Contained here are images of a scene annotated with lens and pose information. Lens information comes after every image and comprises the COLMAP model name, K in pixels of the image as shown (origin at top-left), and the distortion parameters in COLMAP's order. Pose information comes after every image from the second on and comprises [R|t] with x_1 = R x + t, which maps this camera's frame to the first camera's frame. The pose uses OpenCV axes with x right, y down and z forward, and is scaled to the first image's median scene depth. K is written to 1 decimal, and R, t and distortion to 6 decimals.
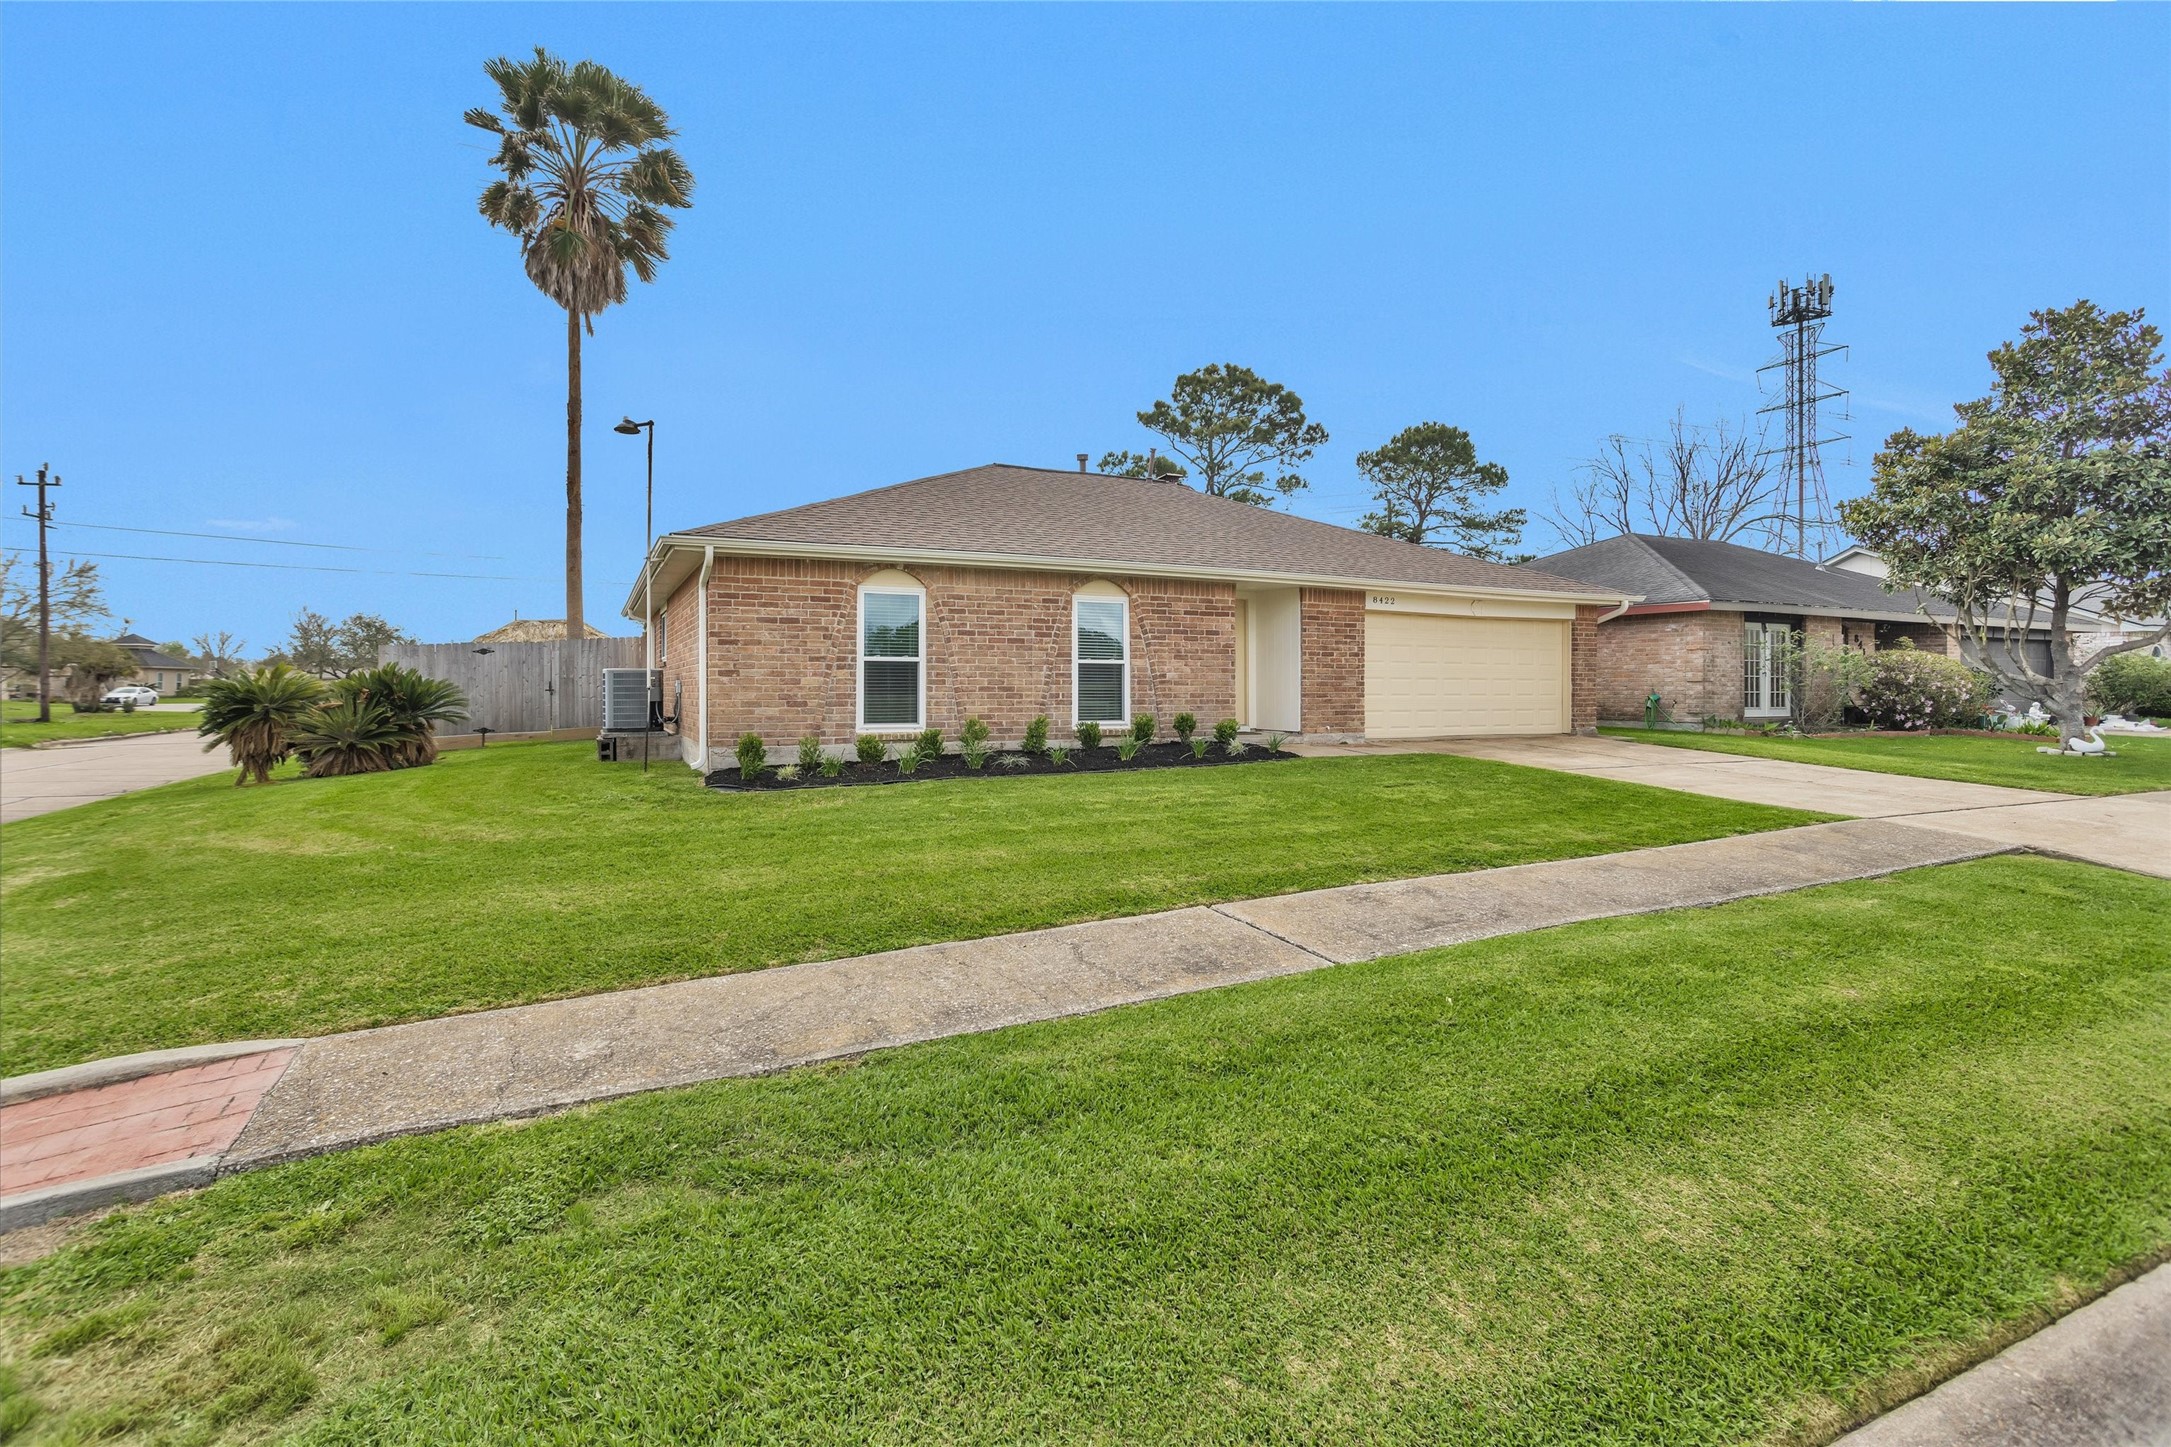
lens RADIAL K [[1034.0, 0, 1085.3], [0, 1034.0, 696.6], [0, 0, 1]] dist [-0.006907, 0.000046]
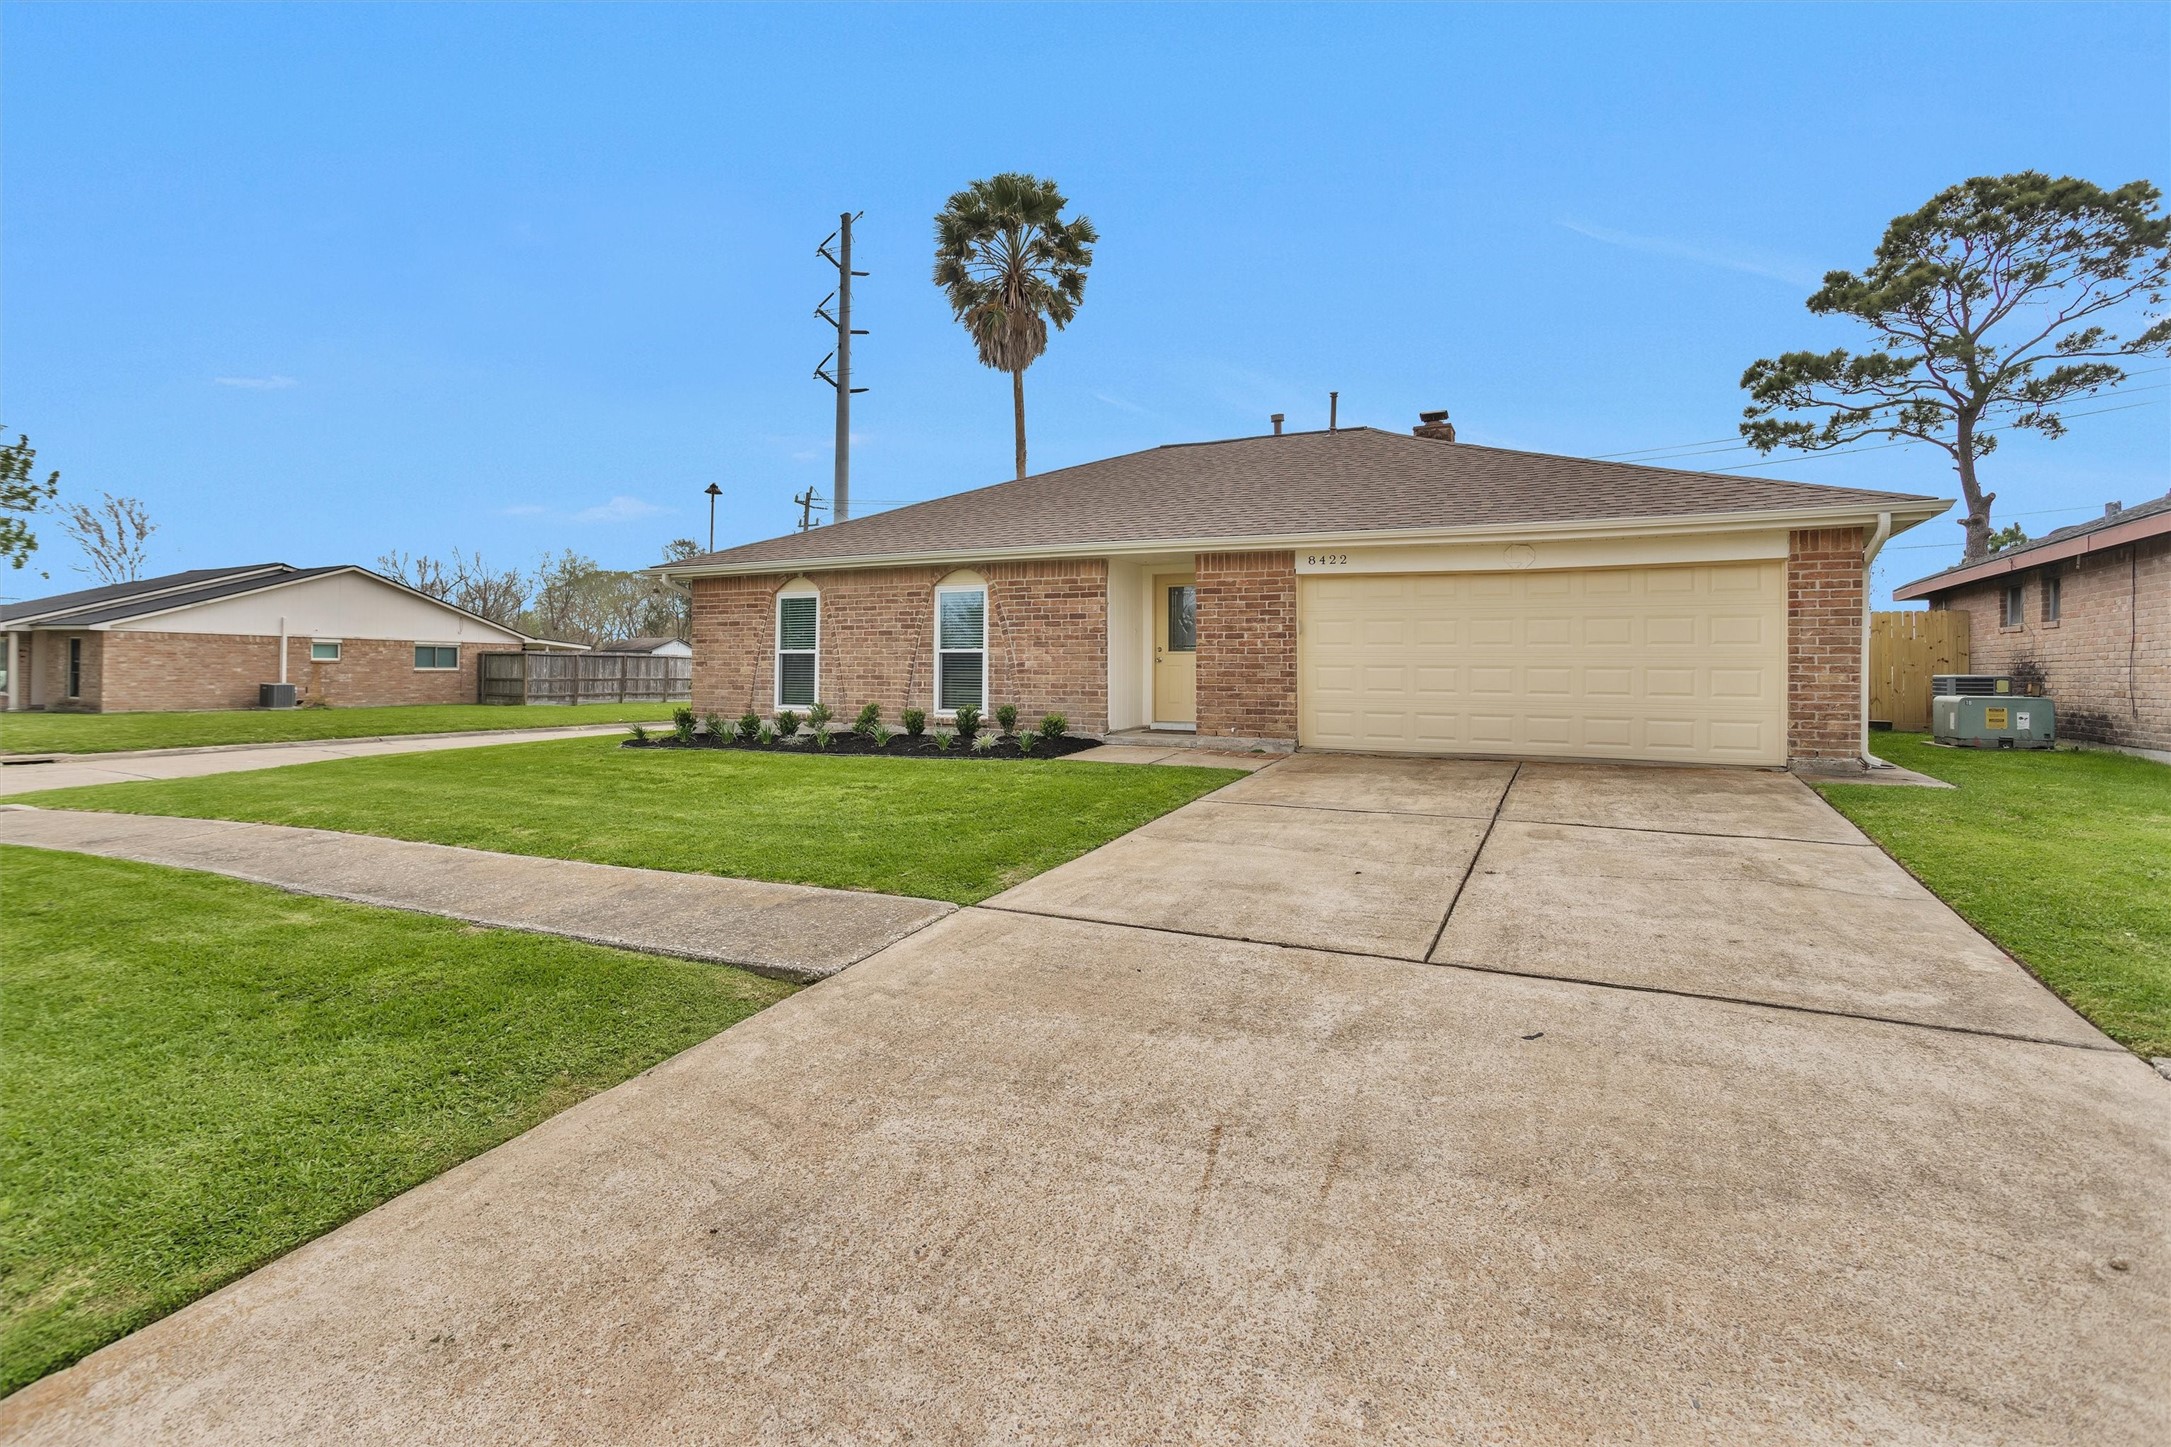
lens RADIAL K [[1034.0, 0, 1085.3], [0, 1034.0, 696.6], [0, 0, 1]] dist [-0.006907, 0.000046]
pose [[0.604178, 0.020078, -0.796596, 0.879302], [-0.014430, 0.999794, 0.014254, -0.005212], [0.796718, 0.002883, 0.604344, 0.483705]]
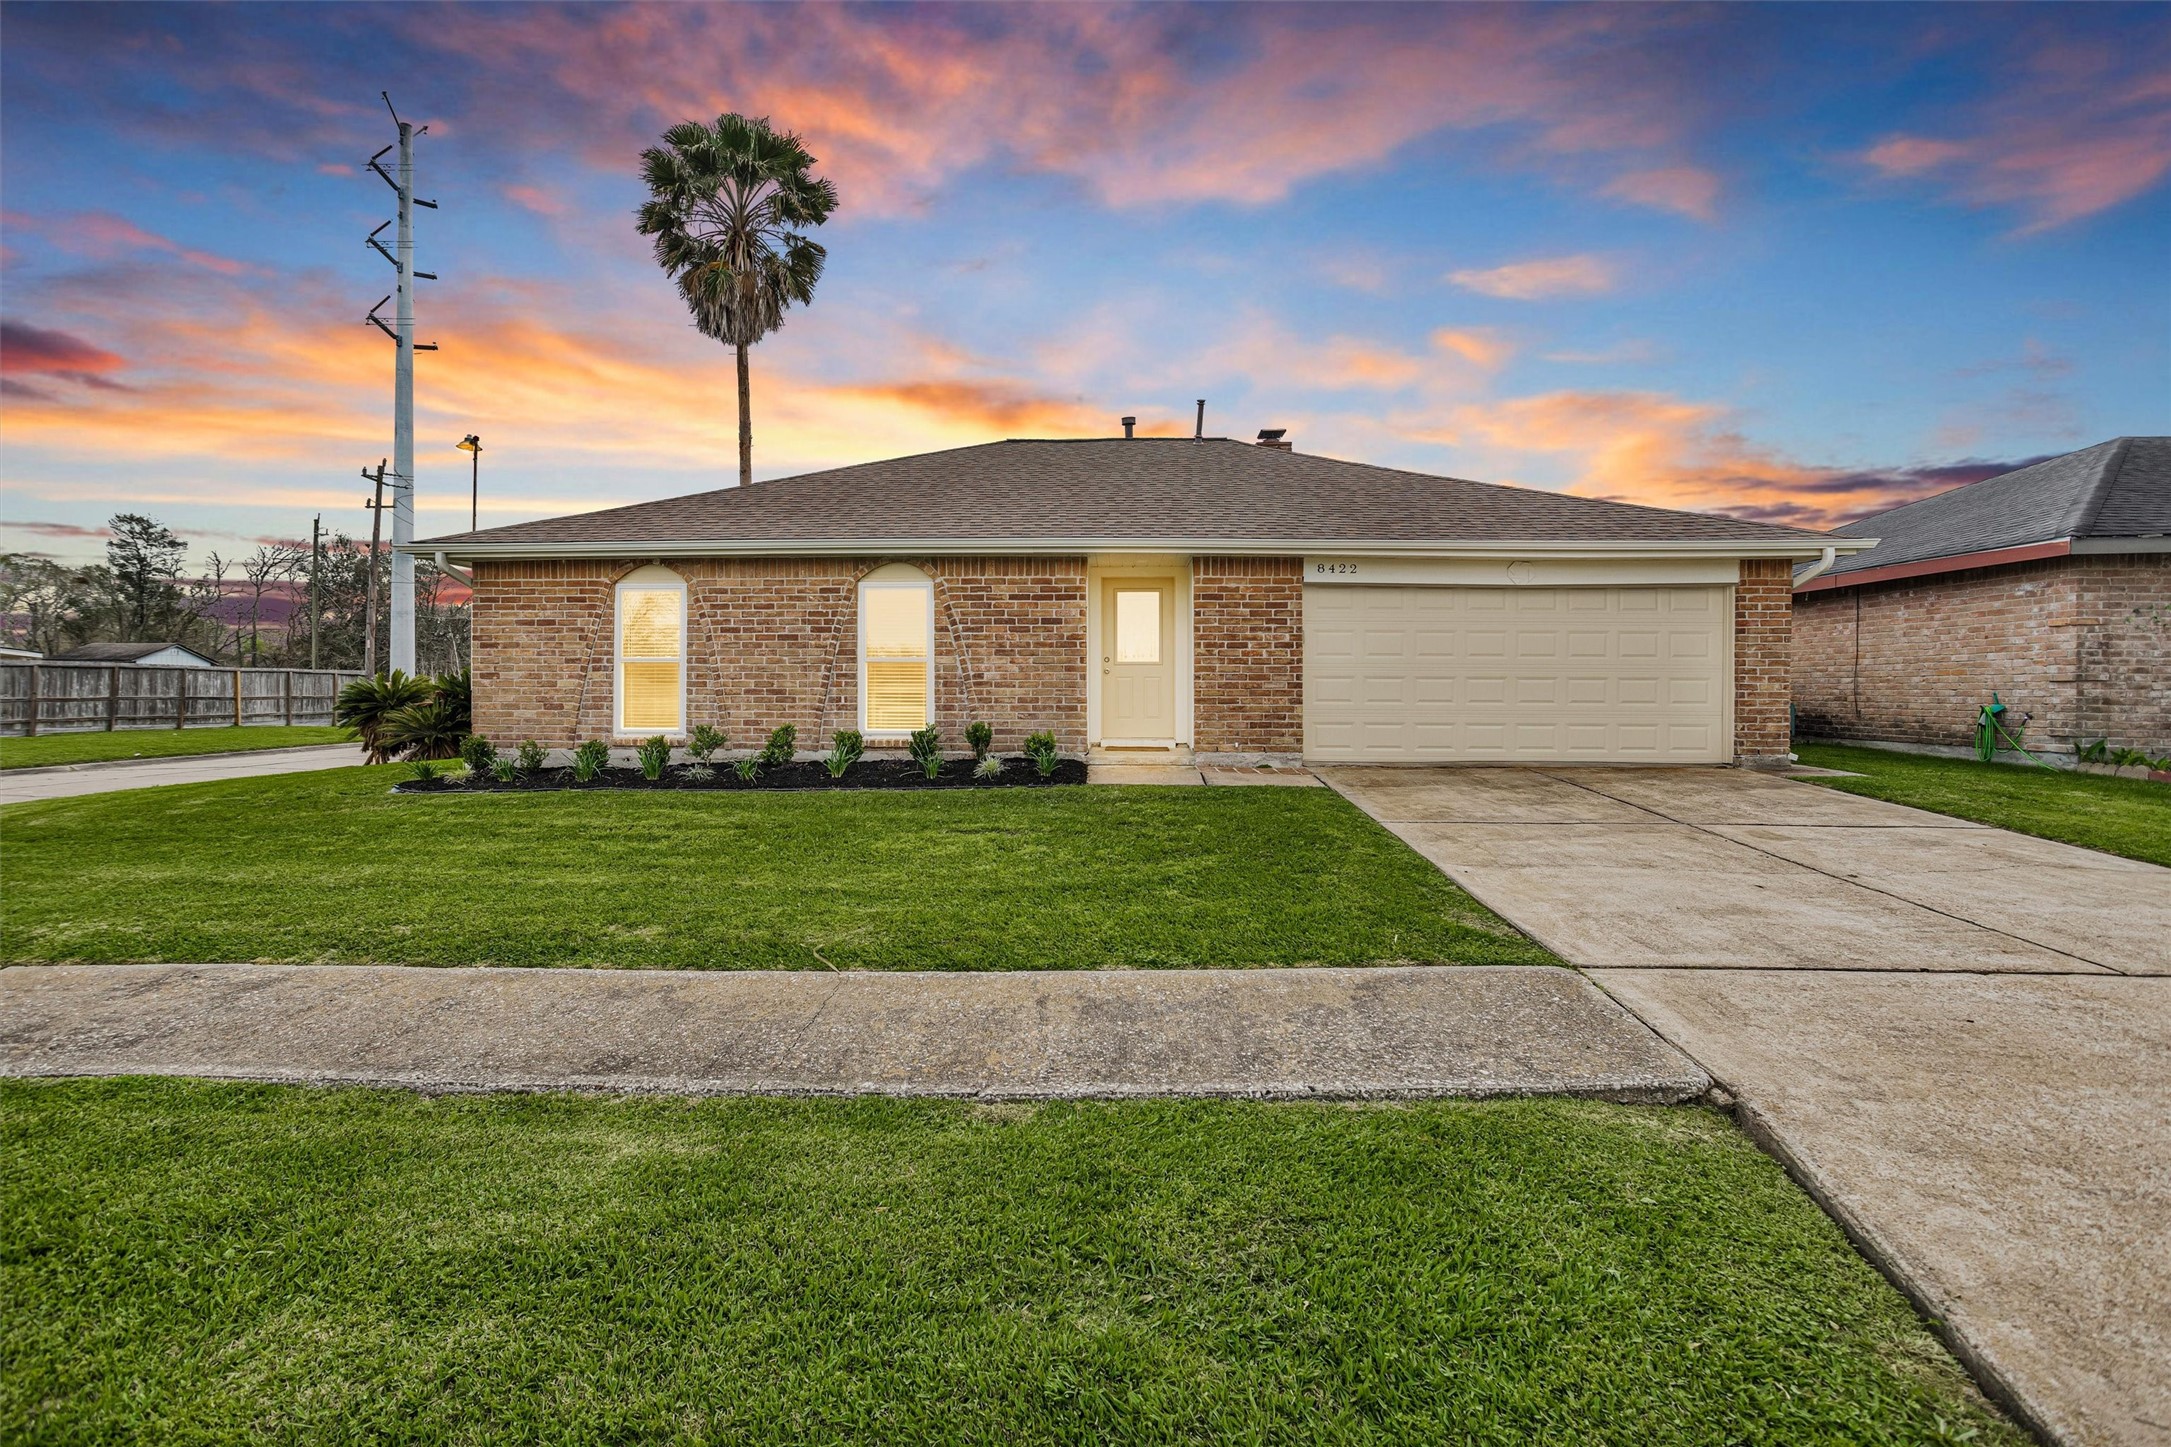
lens RADIAL K [[1023.9, 0, 1085.5], [0, 1023.9, 723.5], [0, 0, 1]] dist [-0.033145, 0.031074]
pose [[0.874186, 0.015820, -0.485334, 0.550313], [-0.005419, 0.999725, 0.022825, -0.001462], [0.485561, -0.017323, 0.874031, 0.340196]]
